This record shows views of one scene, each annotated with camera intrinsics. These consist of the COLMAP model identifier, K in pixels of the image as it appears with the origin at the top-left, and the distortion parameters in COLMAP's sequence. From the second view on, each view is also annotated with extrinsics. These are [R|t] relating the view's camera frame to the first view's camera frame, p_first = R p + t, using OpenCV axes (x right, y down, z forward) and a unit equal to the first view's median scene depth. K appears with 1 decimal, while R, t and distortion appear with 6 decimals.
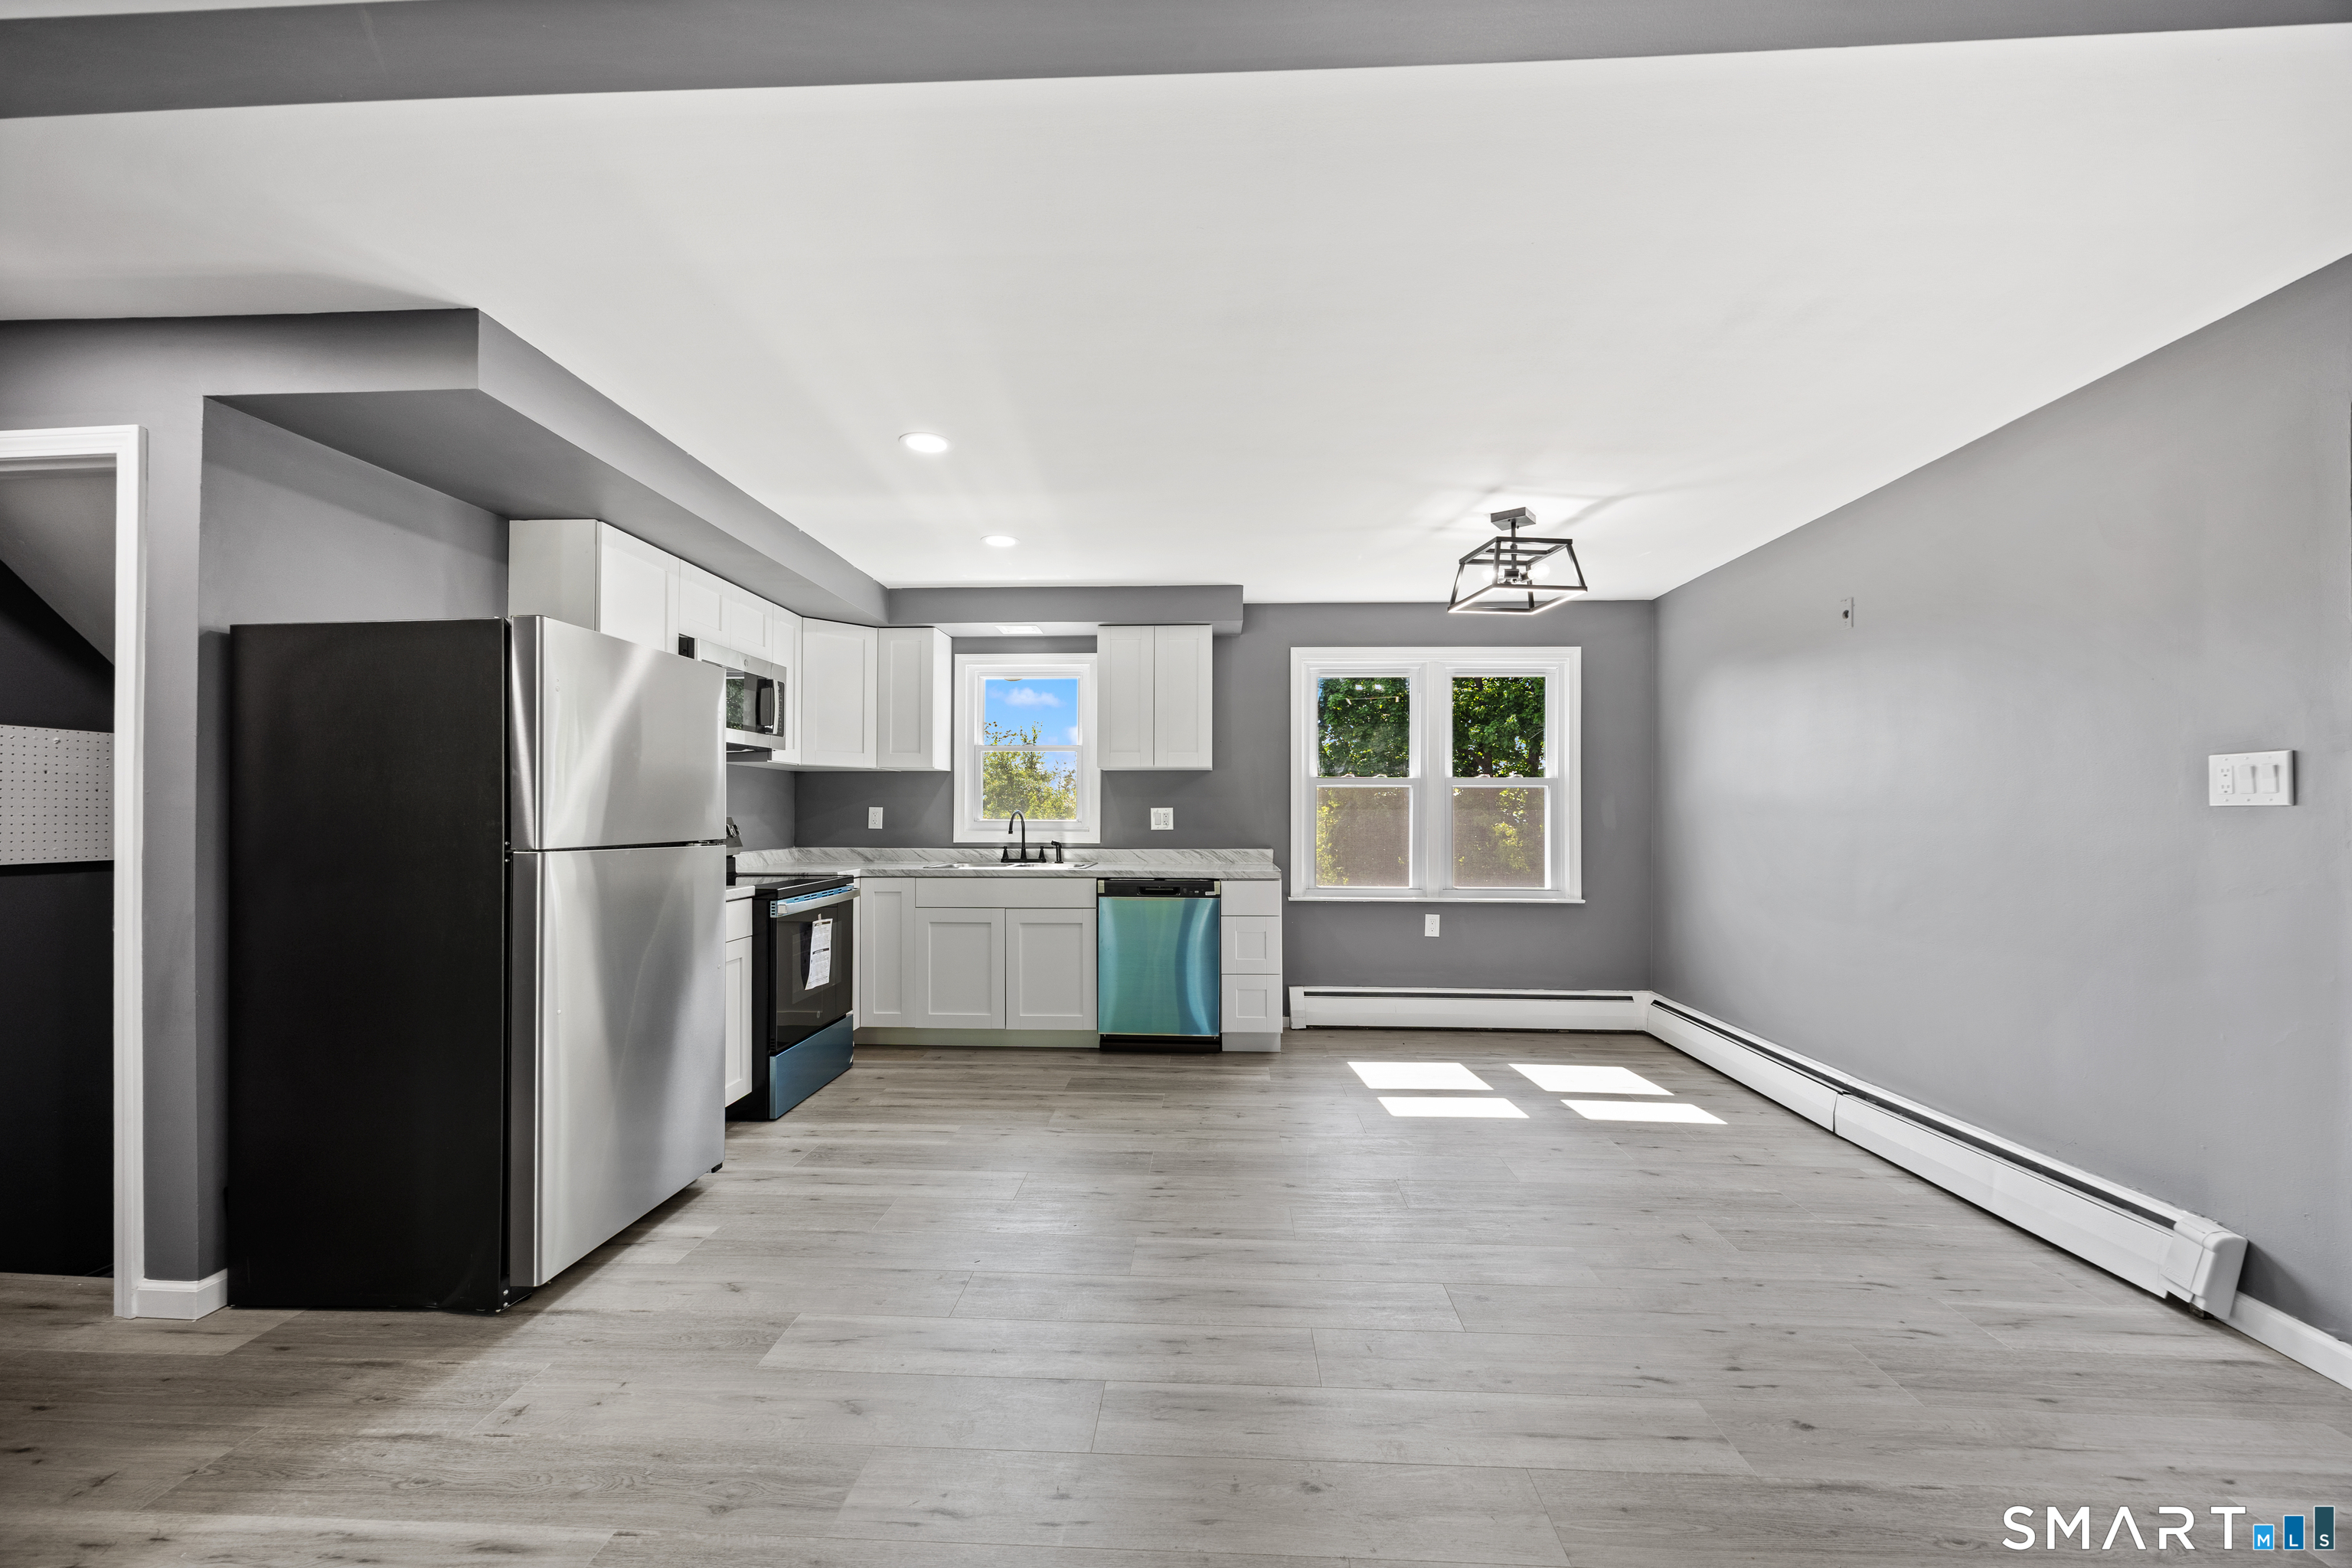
lens RADIAL K [[917.6, 0, 1176.1], [0, 917.6, 808.9], [0, 0, 1]] dist [-0.001067, -0.000052]
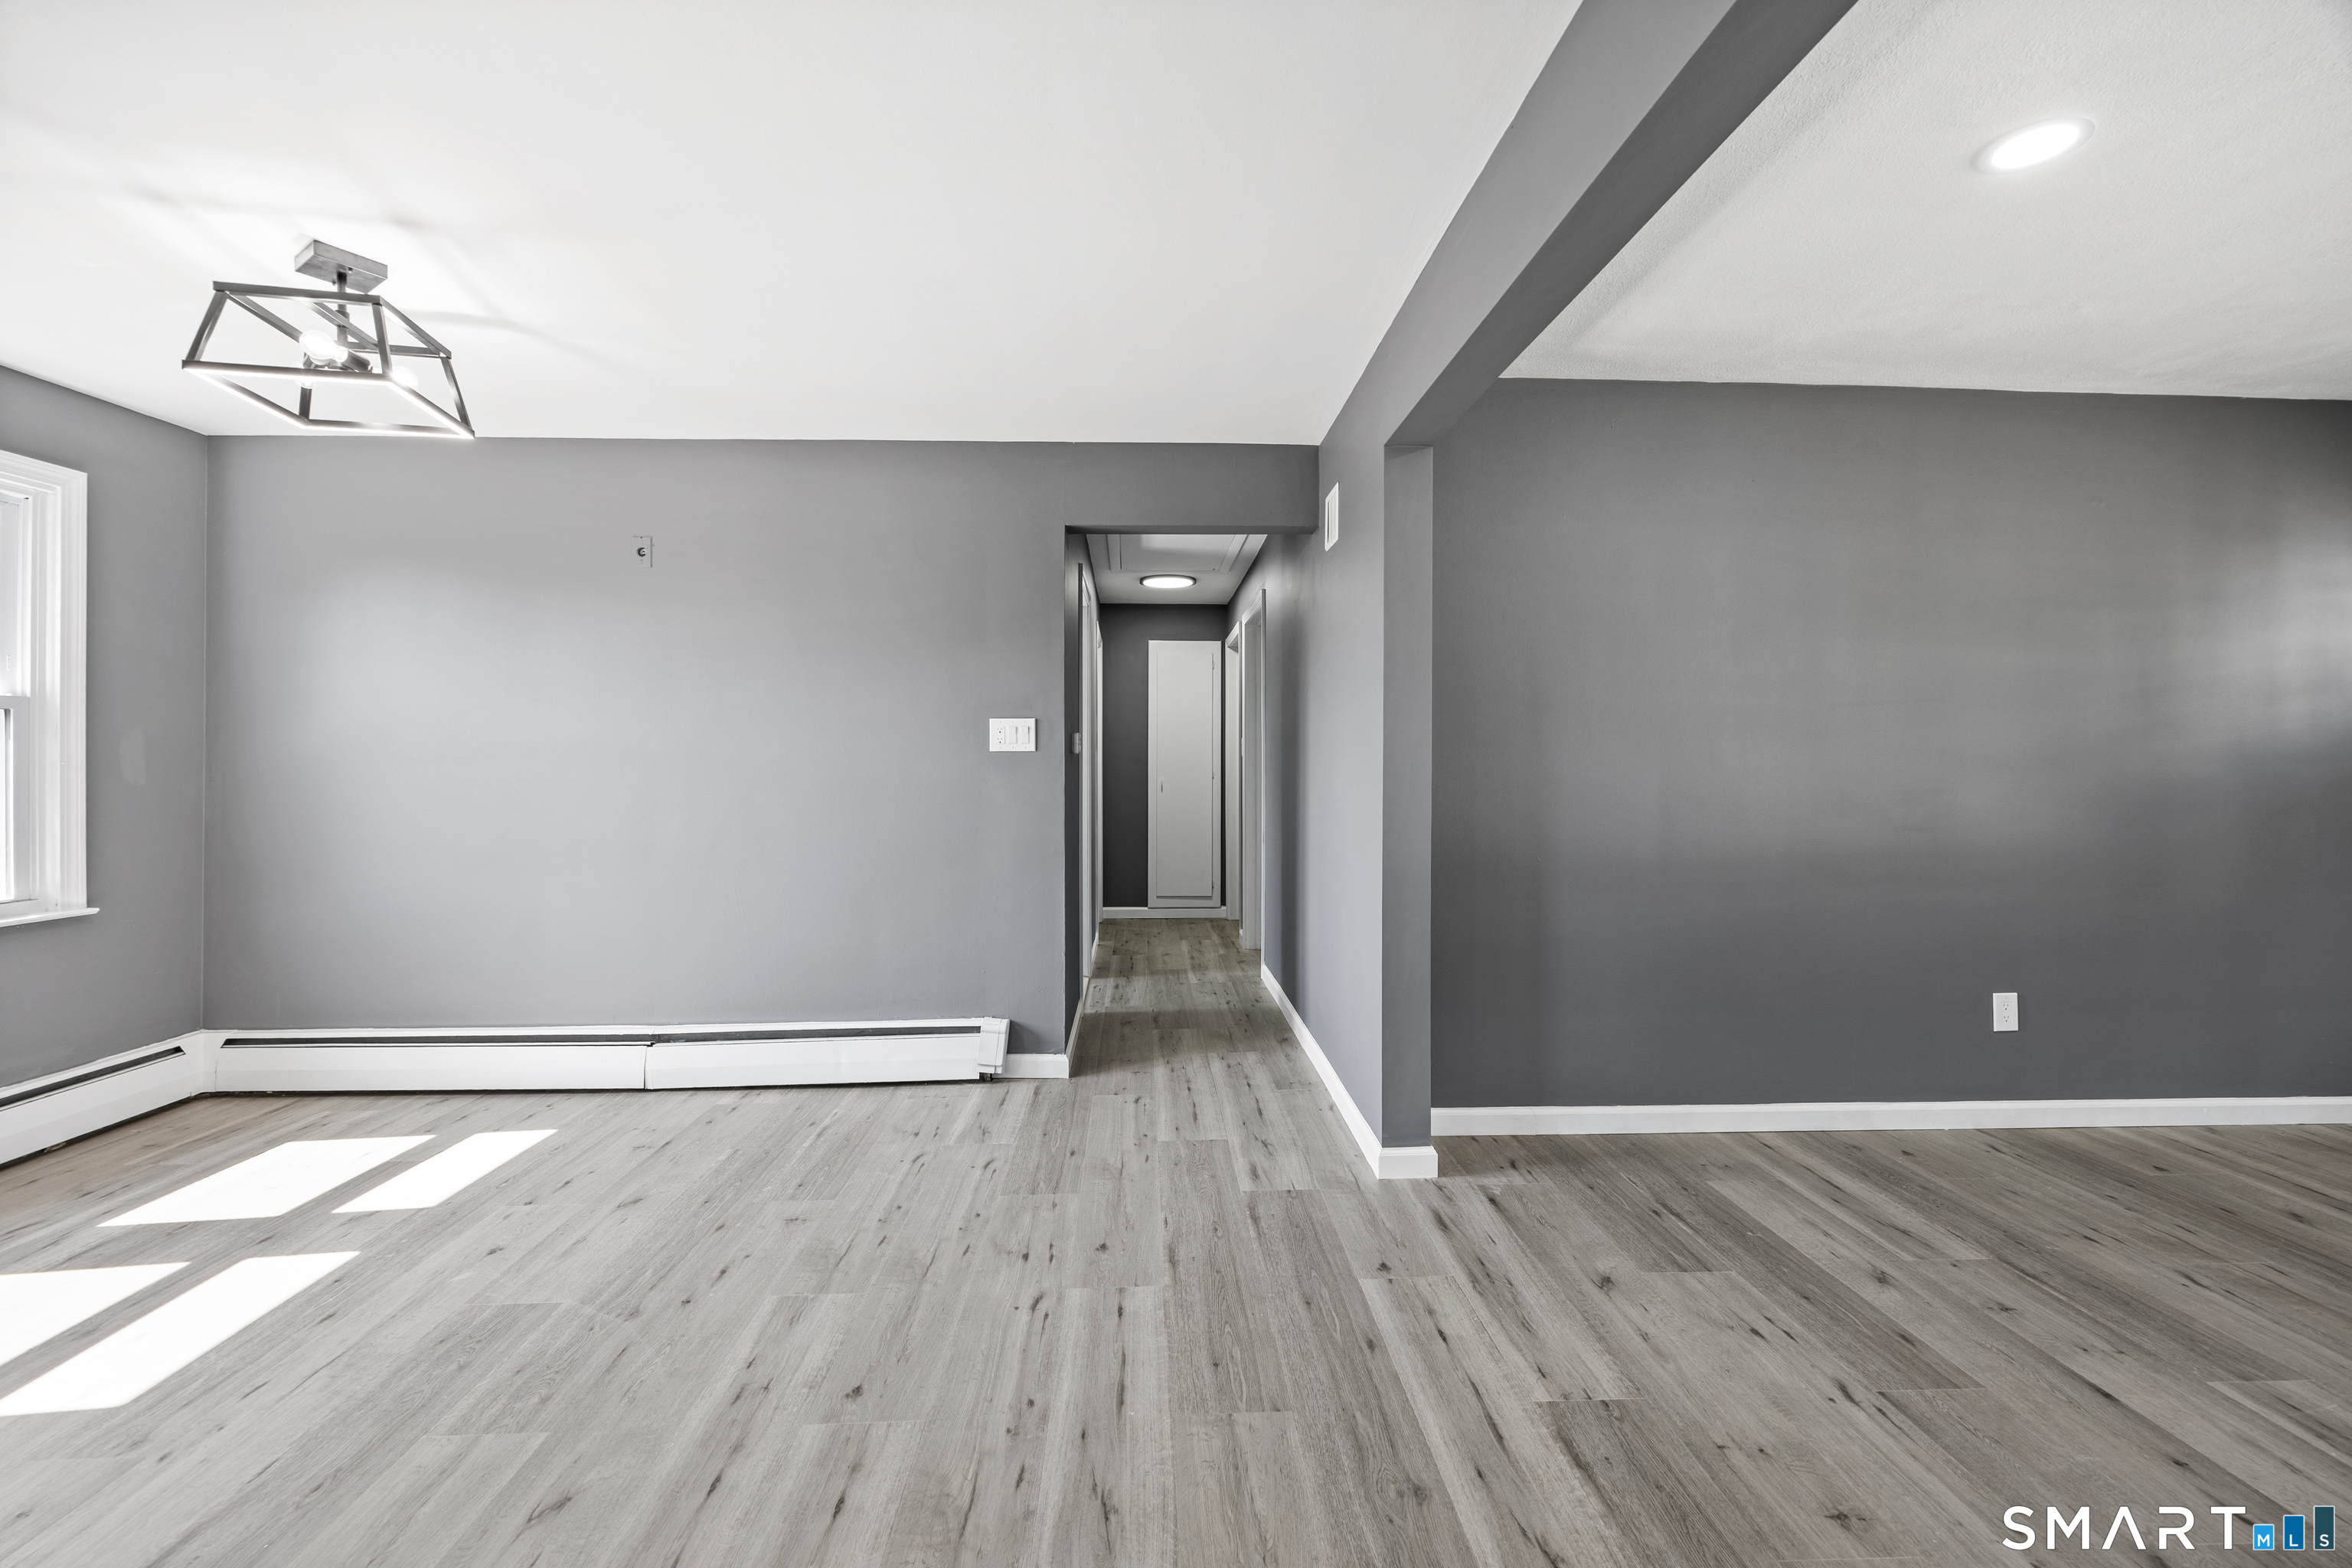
lens RADIAL K [[924.0, 0, 1179.7], [0, 924.0, 765.0], [0, 0, 1]] dist [0.001458, 0.000051]
pose [[-0.093083, -0.012640, 0.995578, -0.251198], [-0.001078, 0.999920, 0.012594, -0.000148], [-0.995658, 0.000100, -0.093089, 0.445801]]
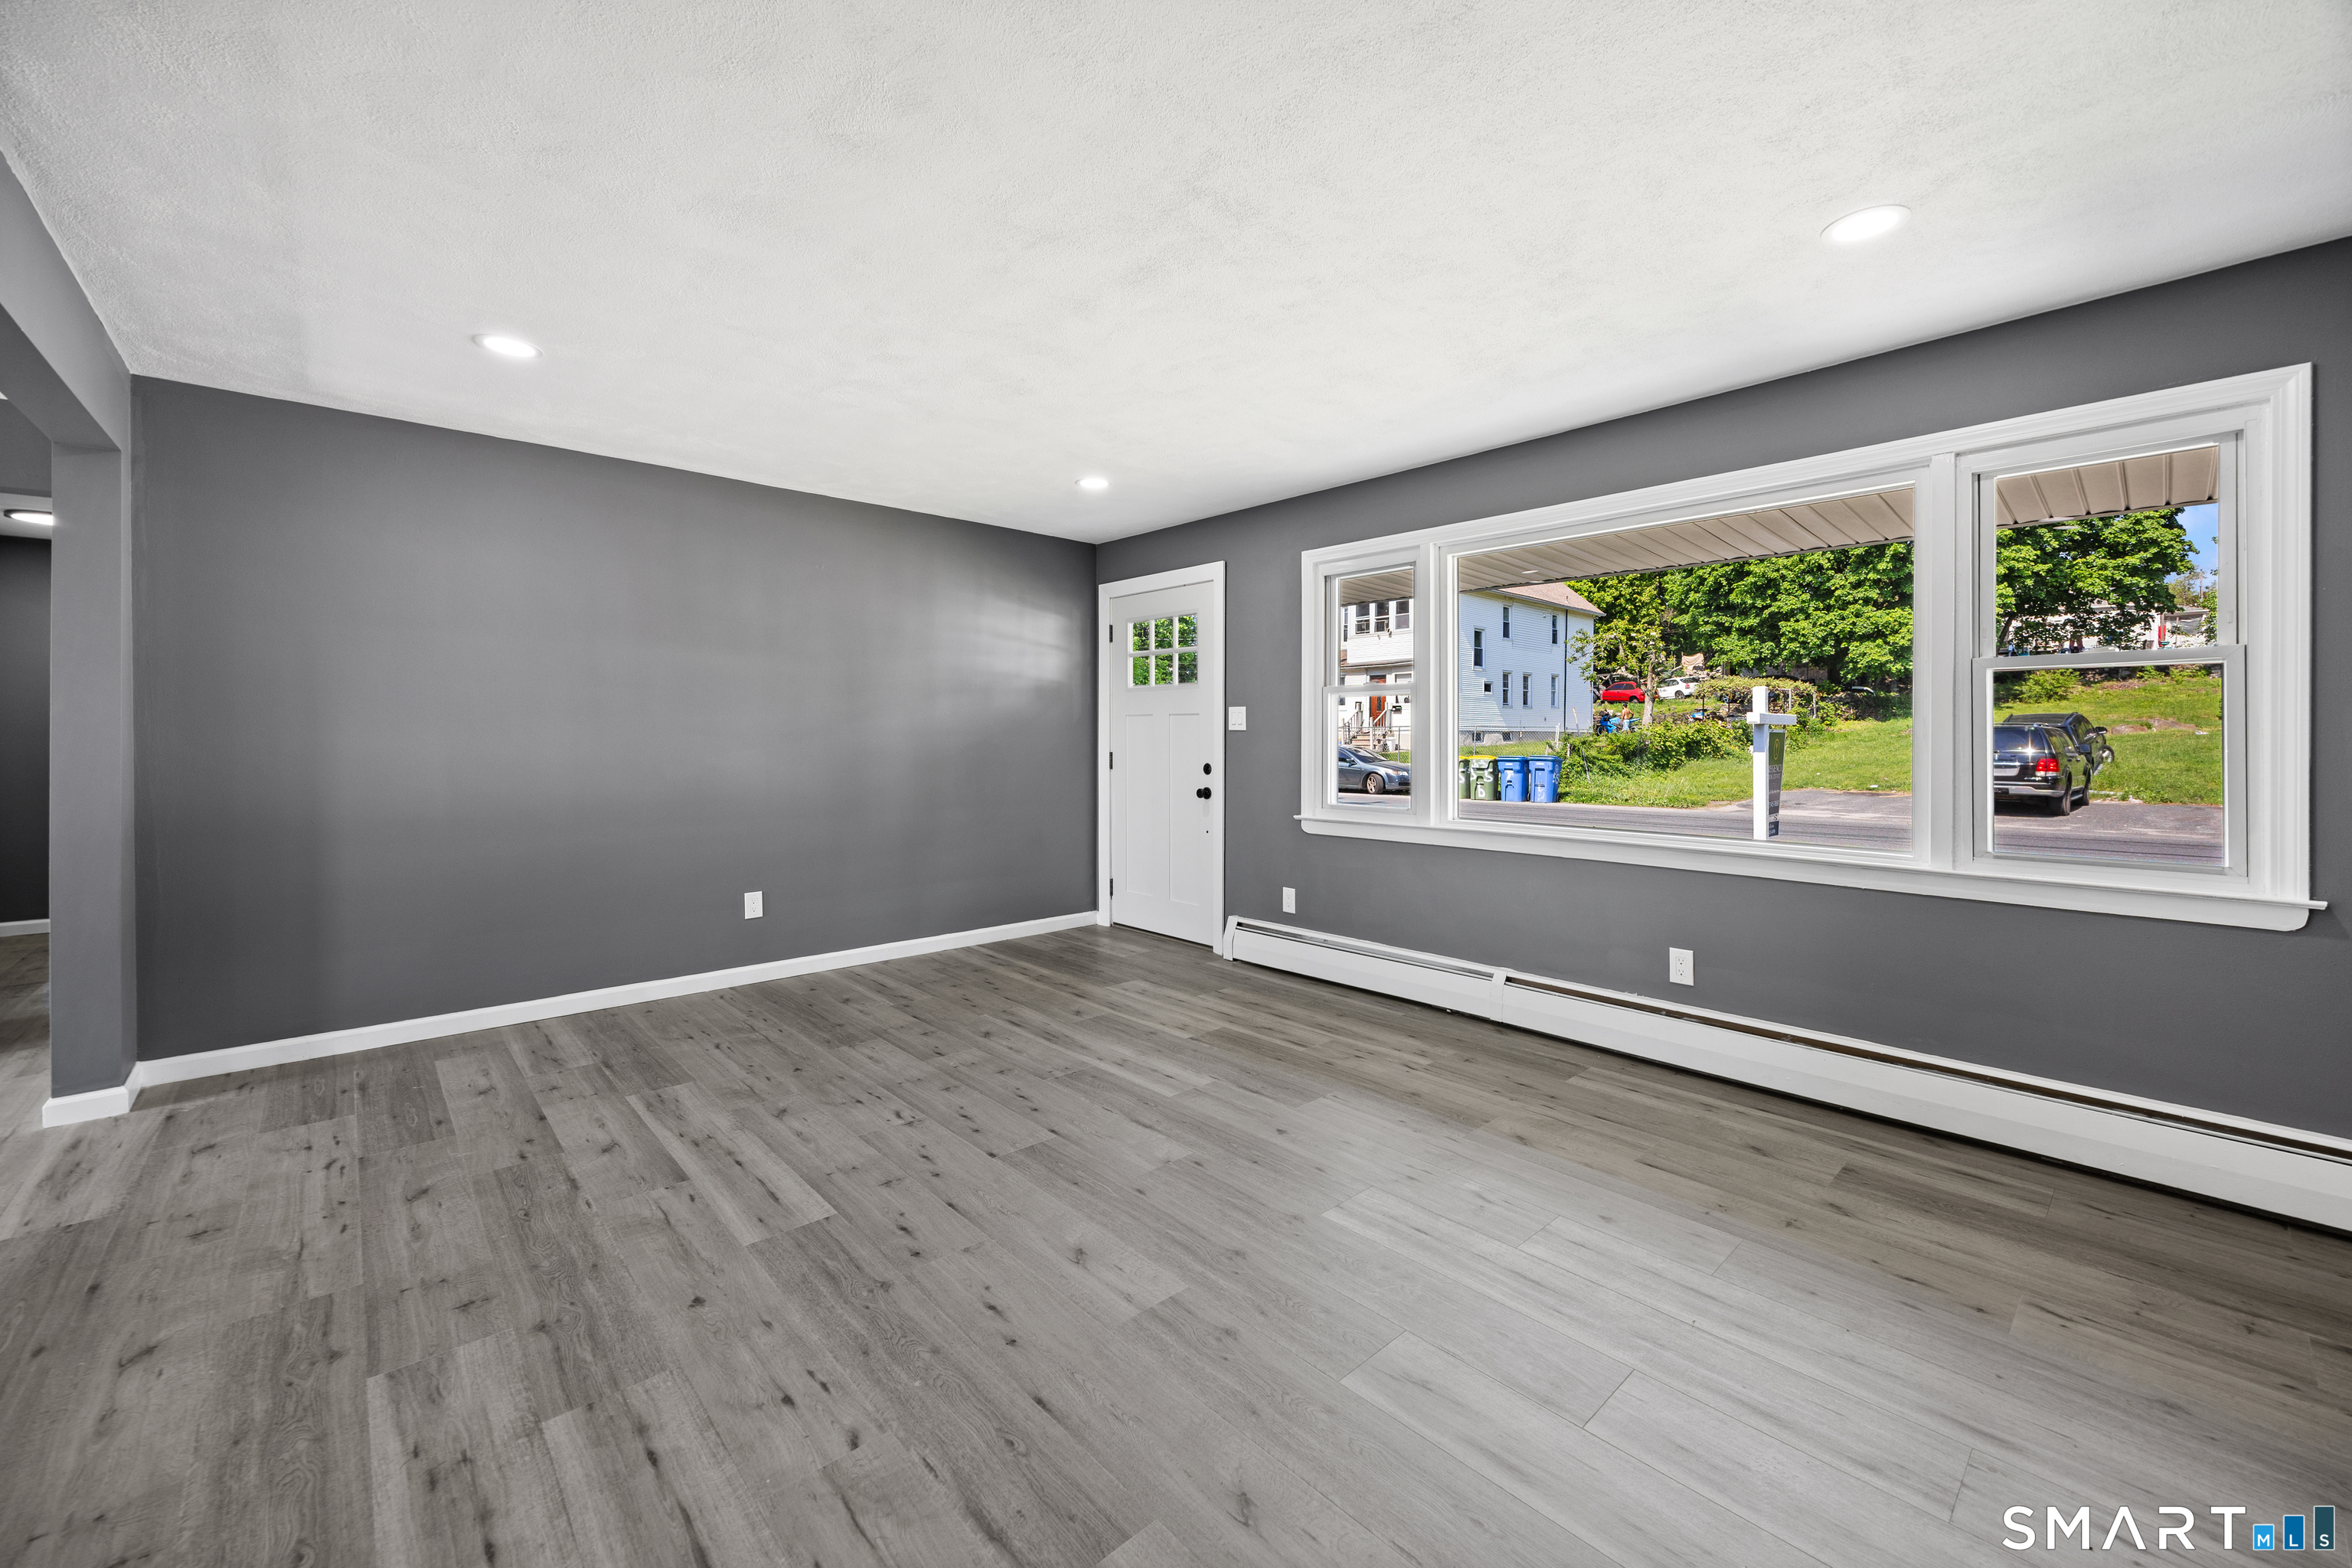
lens RADIAL K [[915.6, 0, 1178.2], [0, 915.6, 741.3], [0, 0, 1]] dist [-0.002017, -0.000480]
pose [[-0.712933, -0.005198, 0.701213, -0.705041], [-0.001970, 0.999983, 0.005409, 0.001747], [-0.701229, 0.002475, -0.712932, 0.138263]]
